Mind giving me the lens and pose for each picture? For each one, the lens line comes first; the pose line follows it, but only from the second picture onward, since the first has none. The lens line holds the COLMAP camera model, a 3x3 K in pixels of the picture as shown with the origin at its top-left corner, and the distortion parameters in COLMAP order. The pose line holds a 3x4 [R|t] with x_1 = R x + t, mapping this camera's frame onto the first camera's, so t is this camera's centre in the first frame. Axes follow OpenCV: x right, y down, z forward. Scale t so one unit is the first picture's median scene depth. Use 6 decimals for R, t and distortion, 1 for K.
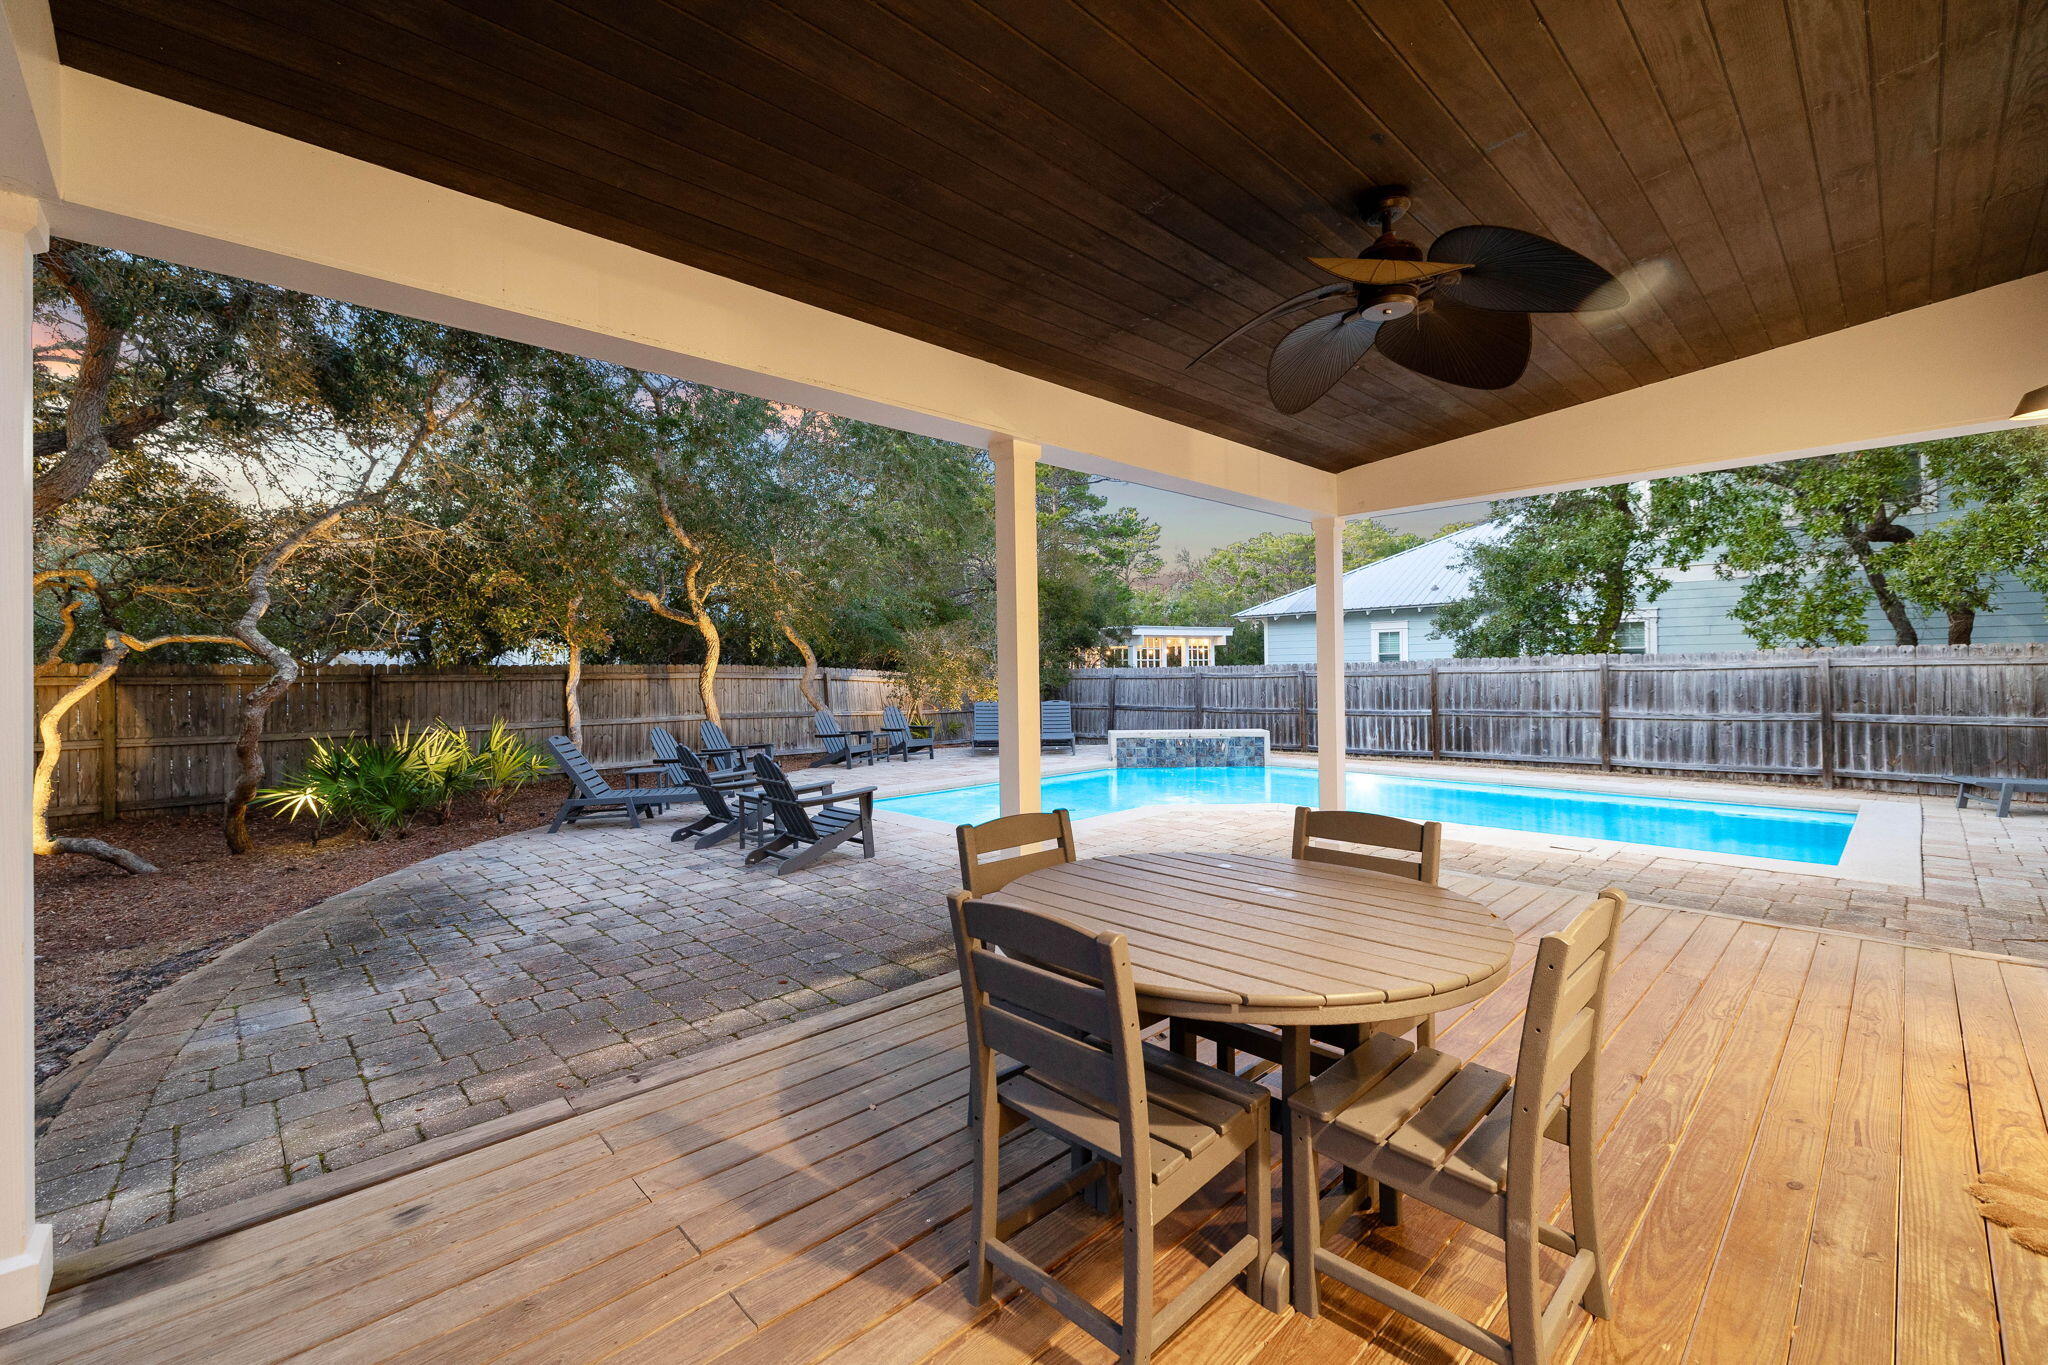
lens RADIAL K [[861.1, 0, 1030.2], [0, 861.1, 675.8], [0, 0, 1]] dist [0.009992, -0.002956]
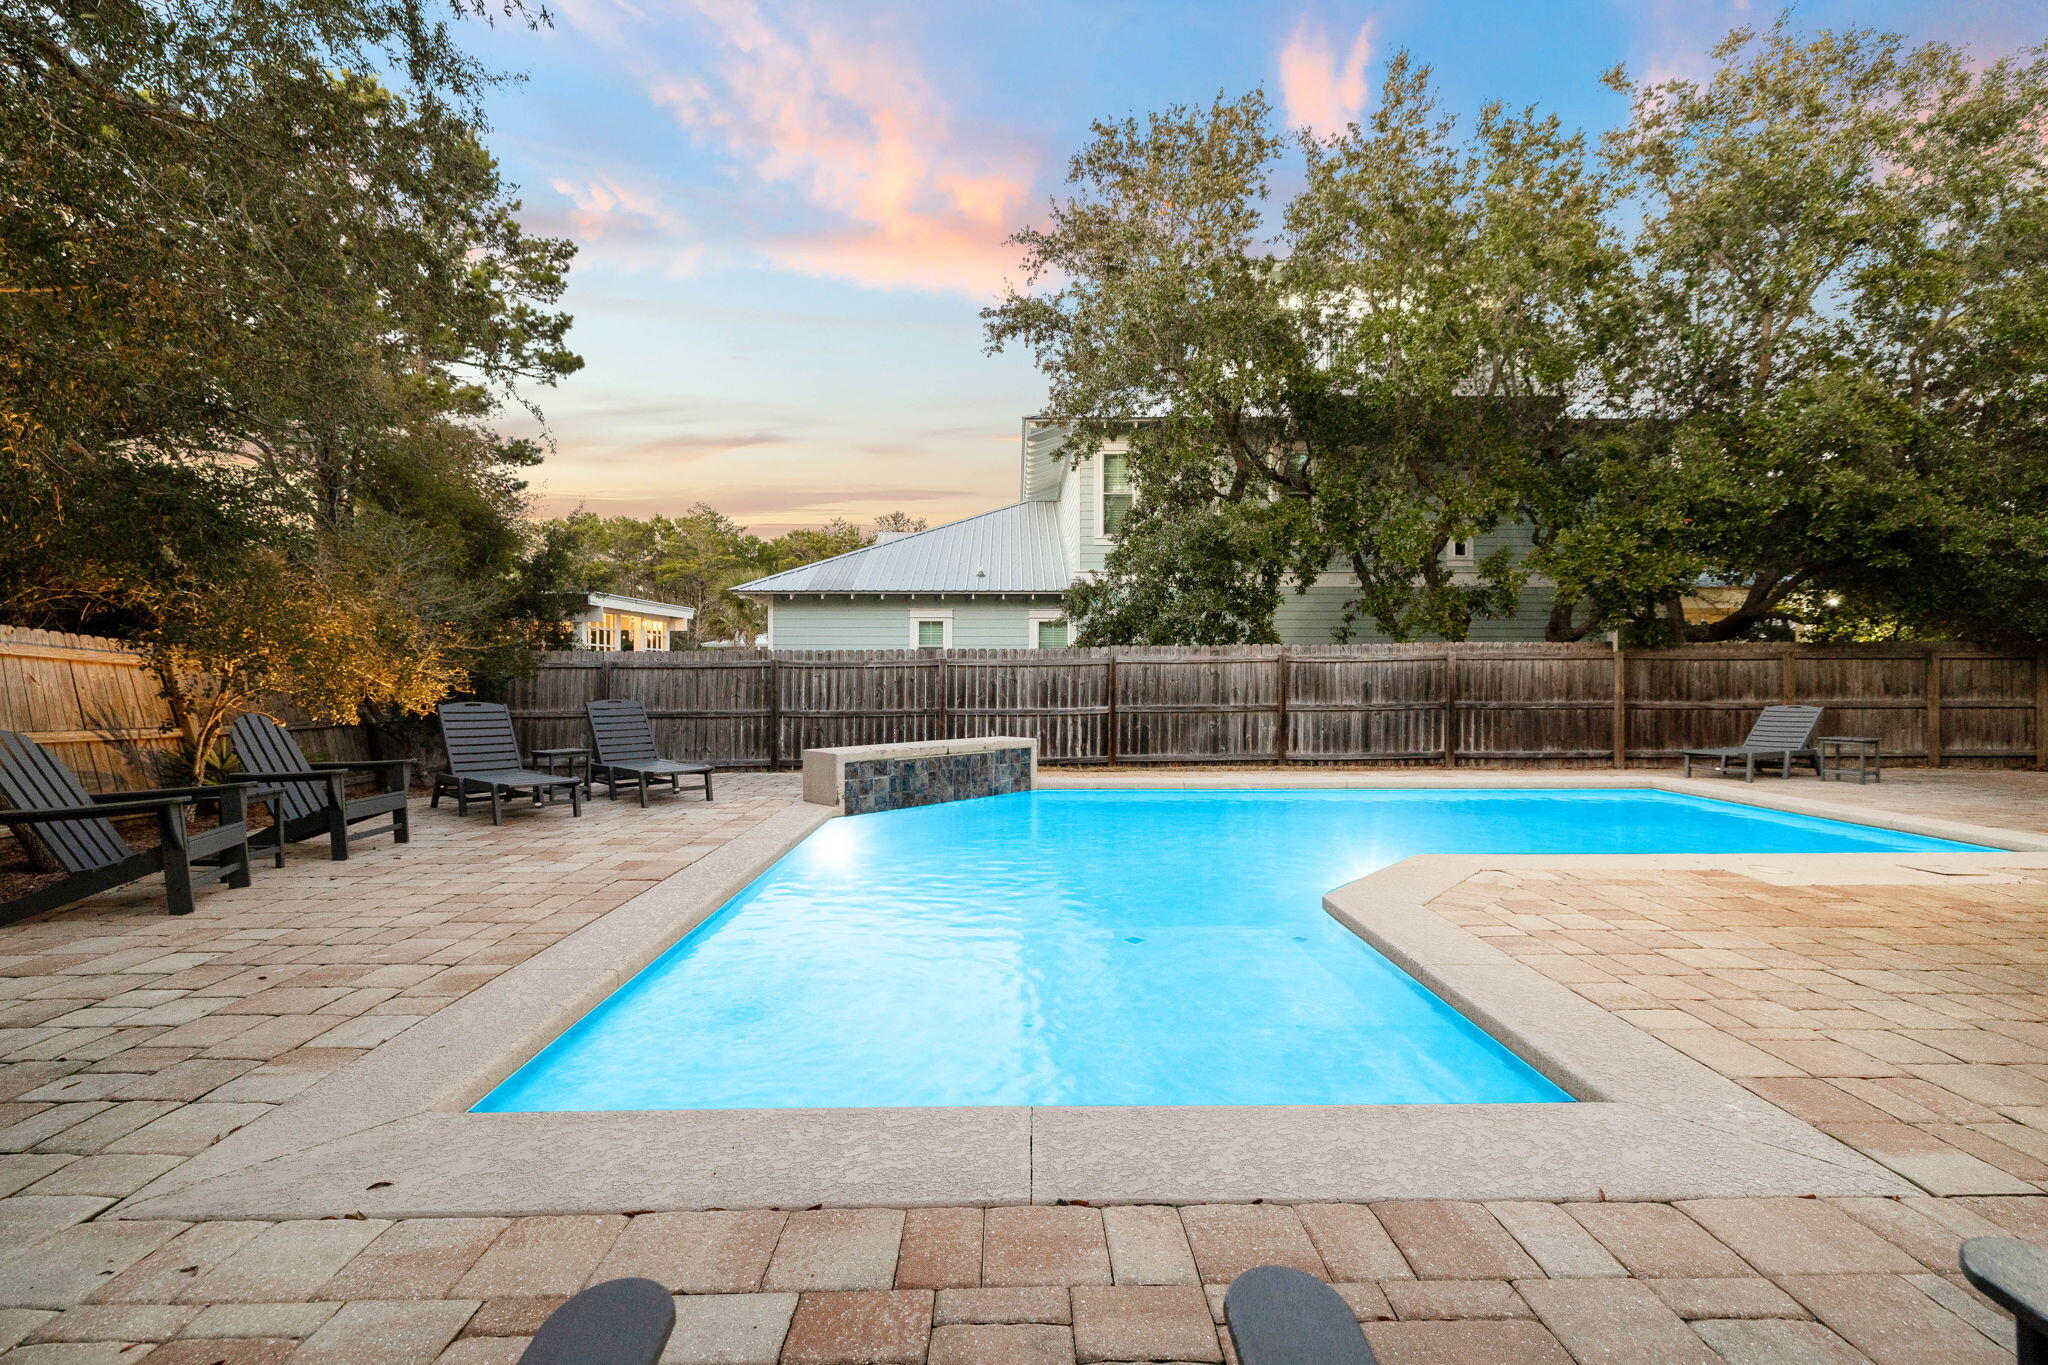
lens RADIAL K [[861.1, 0, 1031.6], [0, 861.1, 687.8], [0, 0, 1]] dist [0.009992, -0.002956]
pose [[0.683800, 0.002871, 0.729664, -0.248990], [-0.004369, 0.999990, 0.000160, 0.026595], [-0.729656, -0.003298, 0.683806, 0.600804]]
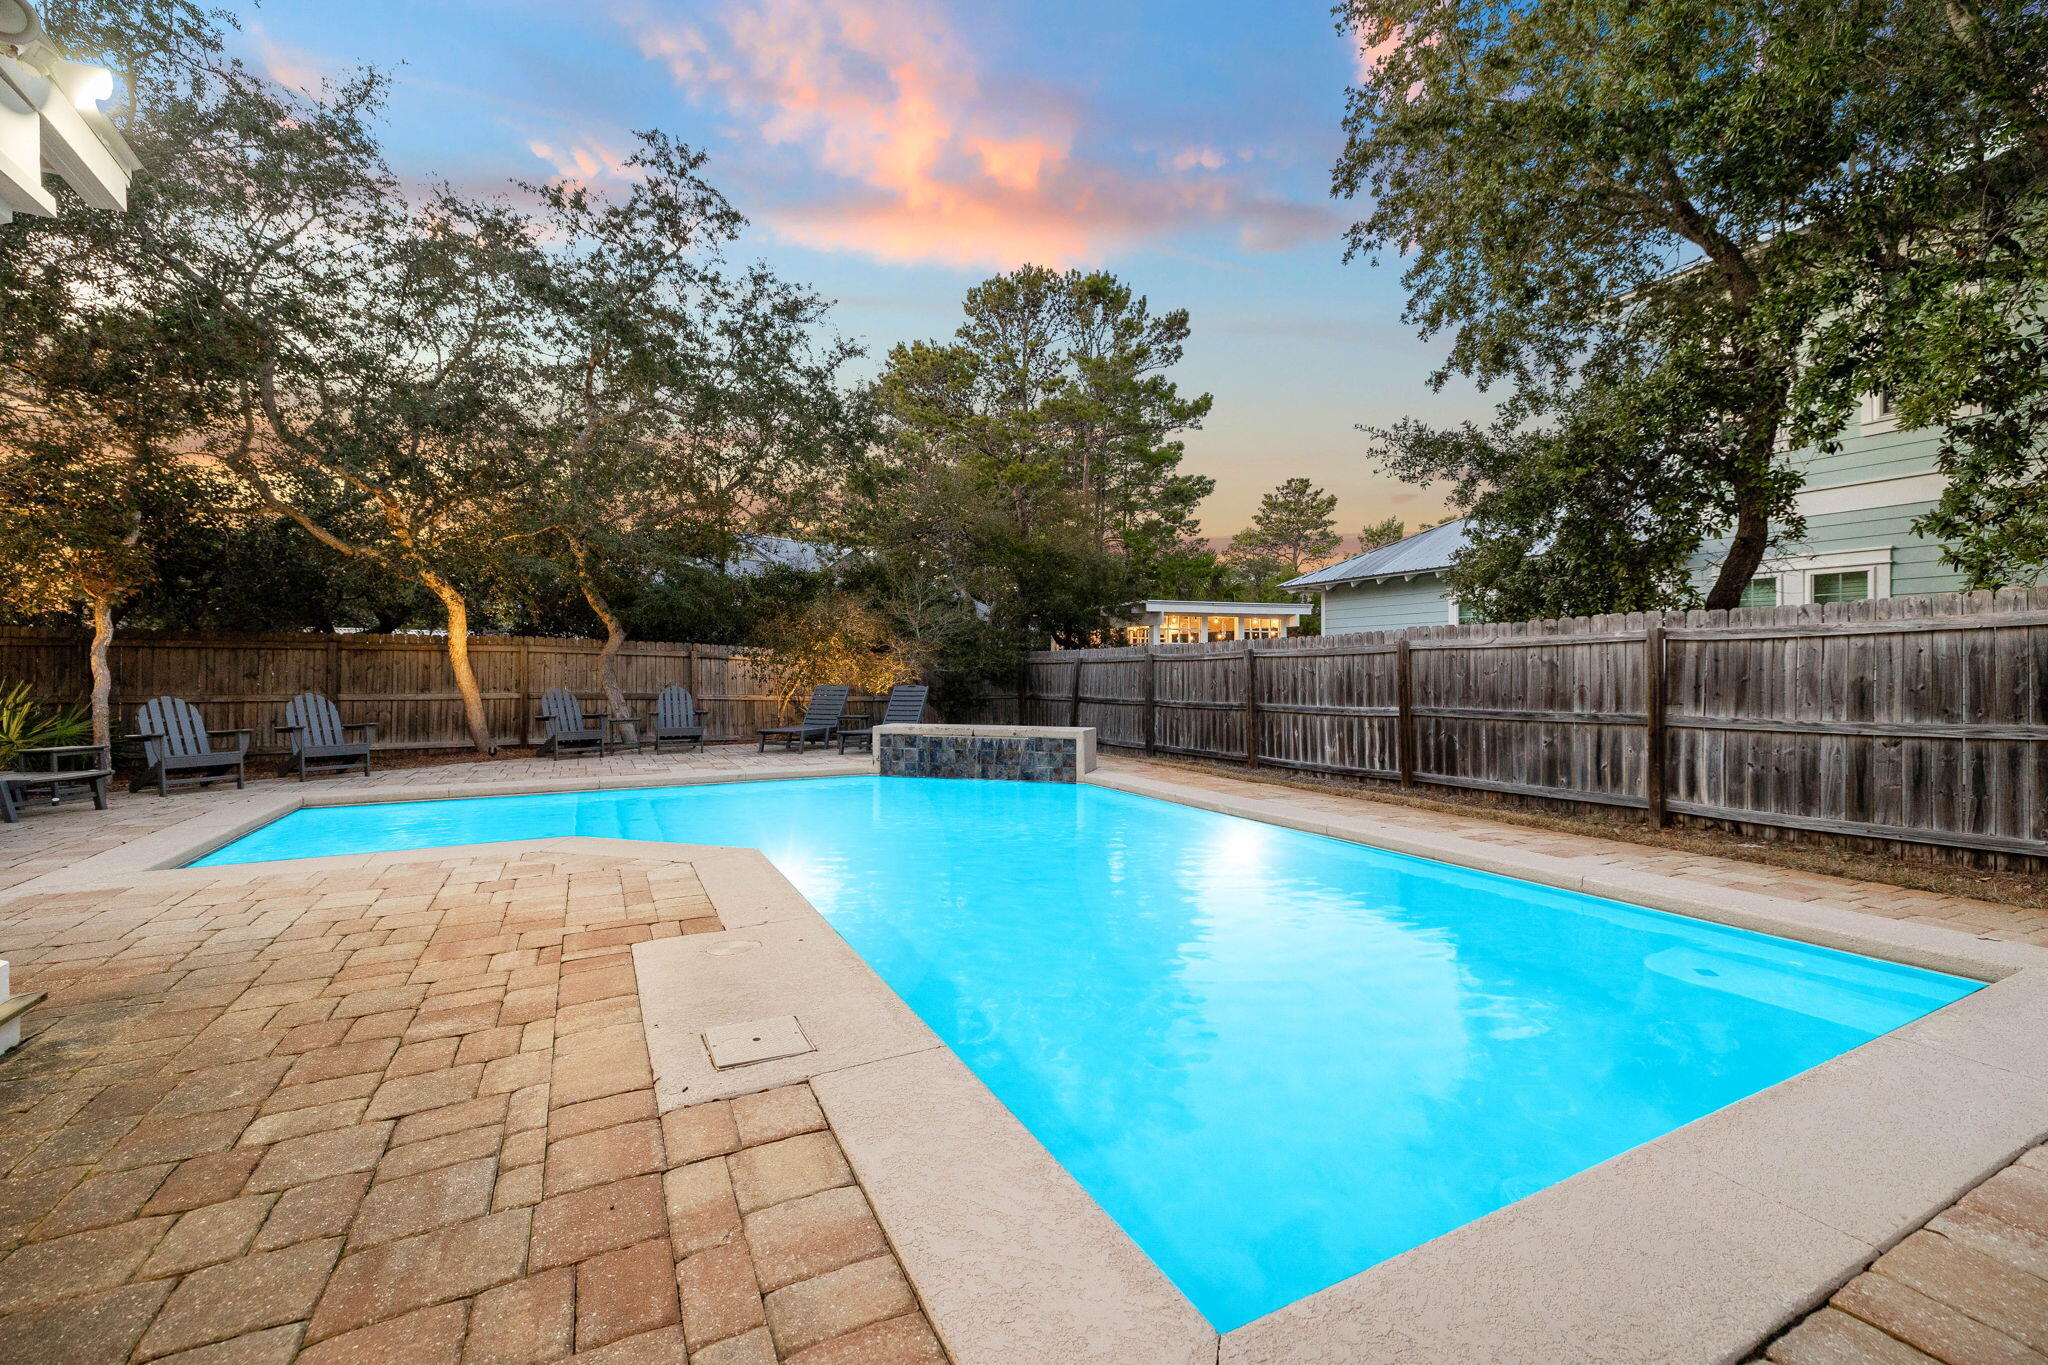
lens RADIAL K [[861.1, 0, 1026.1], [0, 861.1, 671.3], [0, 0, 1]] dist [0.009992, -0.002956]
pose [[0.956611, 0.011980, -0.291122, 0.481766], [-0.012911, 0.999916, -0.001278, 0.021264], [0.291082, 0.004982, 0.956685, 0.383105]]
